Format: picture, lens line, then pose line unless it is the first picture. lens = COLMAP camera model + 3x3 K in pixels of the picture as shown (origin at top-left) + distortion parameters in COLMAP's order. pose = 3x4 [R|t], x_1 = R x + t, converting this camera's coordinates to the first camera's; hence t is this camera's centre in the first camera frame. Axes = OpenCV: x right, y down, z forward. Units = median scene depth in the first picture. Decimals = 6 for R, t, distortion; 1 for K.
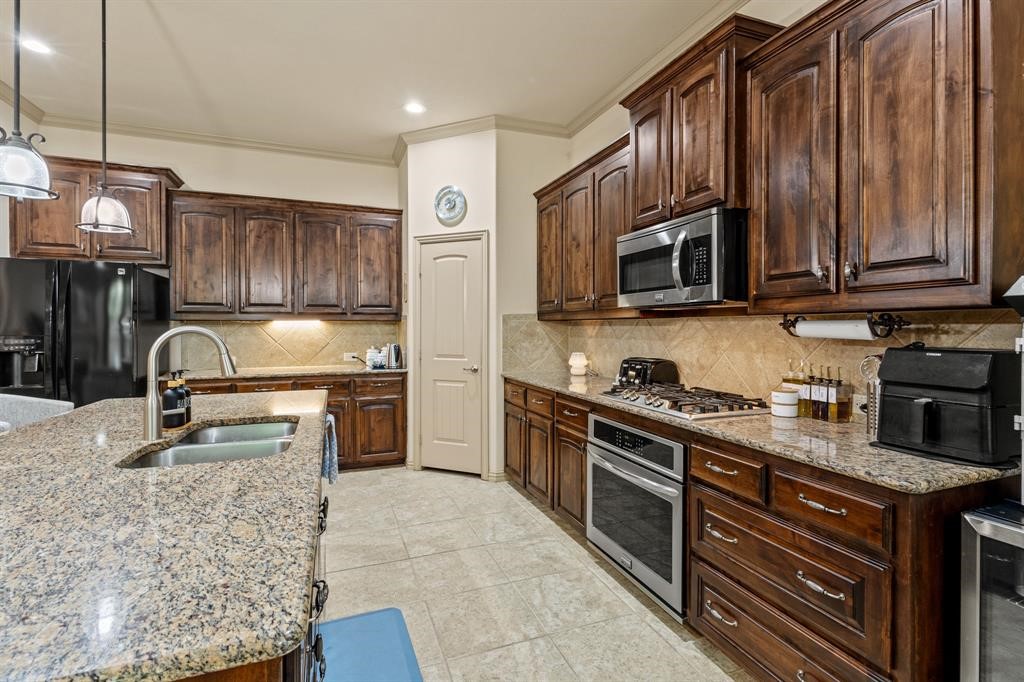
lens RADIAL K [[478.7, 0, 513.1], [0, 478.7, 331.6], [0, 0, 1]] dist [0.011832, -0.001442]
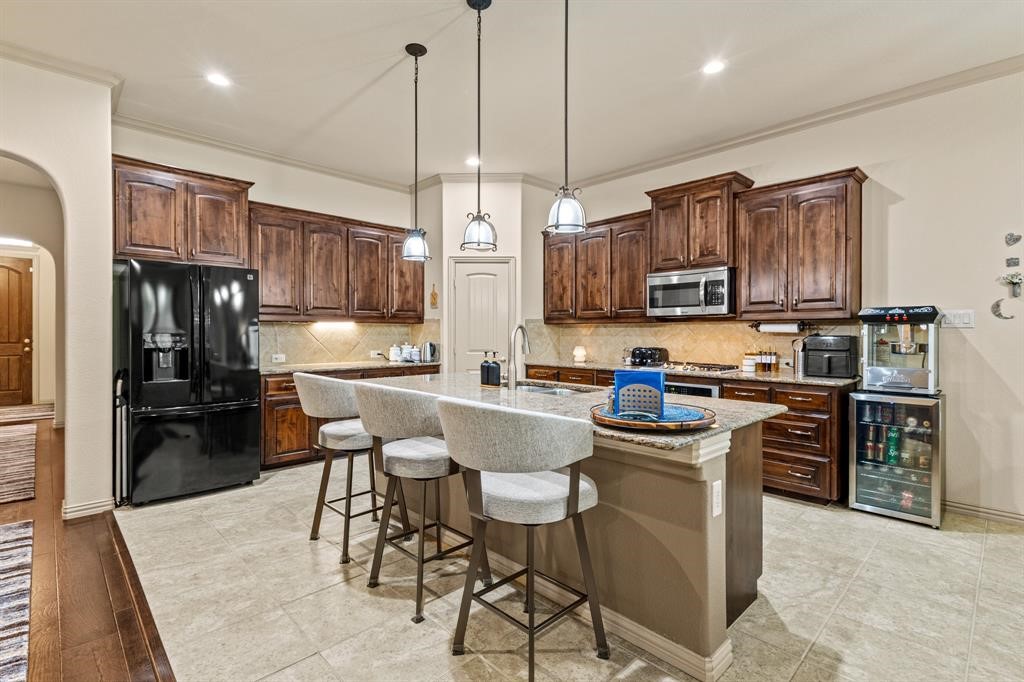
lens RADIAL K [[478.7, 0, 509.9], [0, 478.7, 338.2], [0, 0, 1]] dist [0.011832, -0.001442]
pose [[0.920873, -0.002245, 0.389855, -0.701420], [0.002040, 0.999997, 0.000939, 0.019658], [-0.389856, -0.000069, 0.920876, -0.282417]]
